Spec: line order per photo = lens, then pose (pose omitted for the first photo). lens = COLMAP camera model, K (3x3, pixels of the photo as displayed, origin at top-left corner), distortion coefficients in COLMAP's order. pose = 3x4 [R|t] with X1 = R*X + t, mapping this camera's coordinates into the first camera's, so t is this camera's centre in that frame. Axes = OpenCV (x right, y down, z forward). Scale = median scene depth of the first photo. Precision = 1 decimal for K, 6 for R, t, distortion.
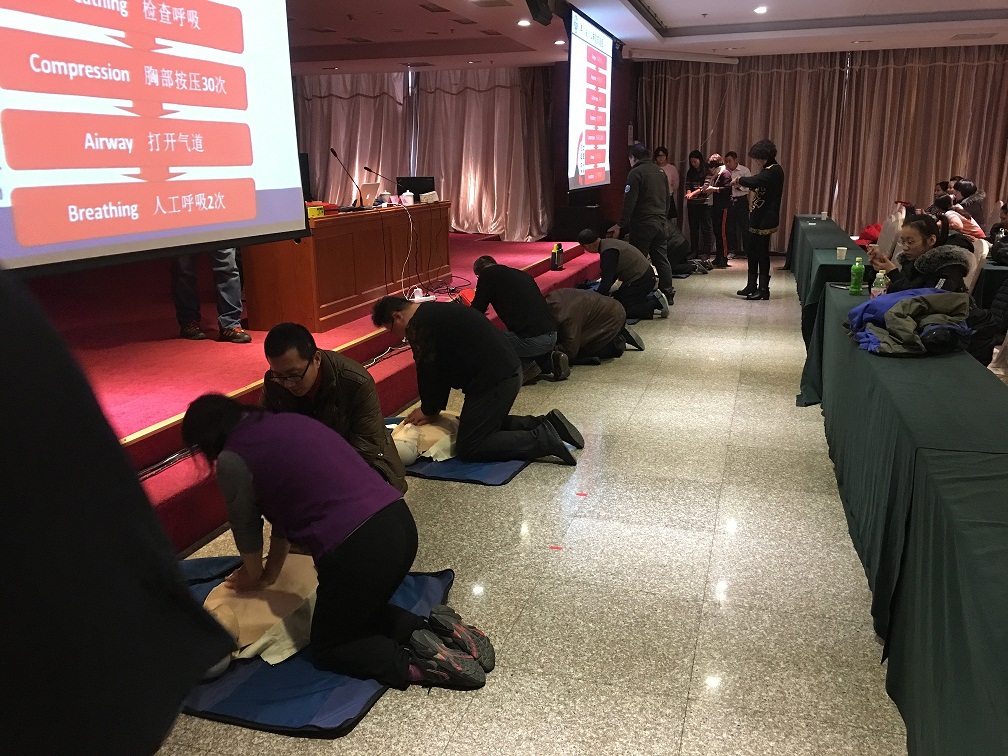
lens RADIAL K [[859.4, 0, 504.0], [0, 859.4, 378.0], [0, 0, 1]] dist [0.070371, -0.101498]
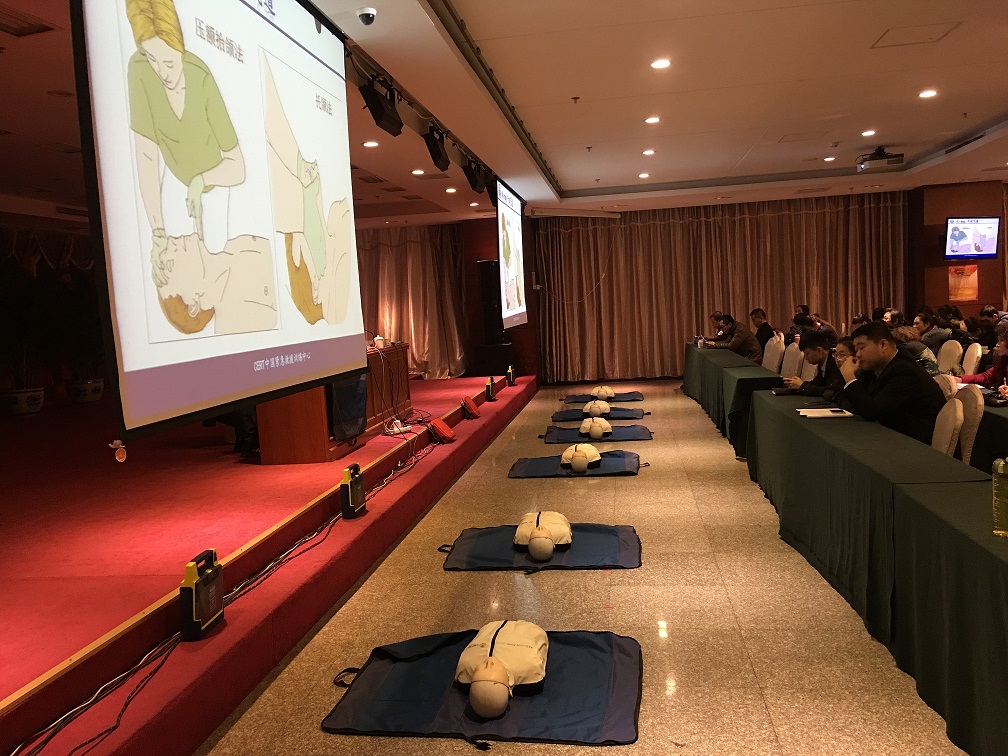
lens RADIAL K [[859.4, 0, 504.0], [0, 859.4, 378.0], [0, 0, 1]] dist [0.070371, -0.101498]
pose [[0.987105, -0.056561, 0.149750, -0.085757], [0.080017, 0.984579, -0.155567, 0.018232], [-0.138641, 0.165543, 0.976409, -0.081597]]
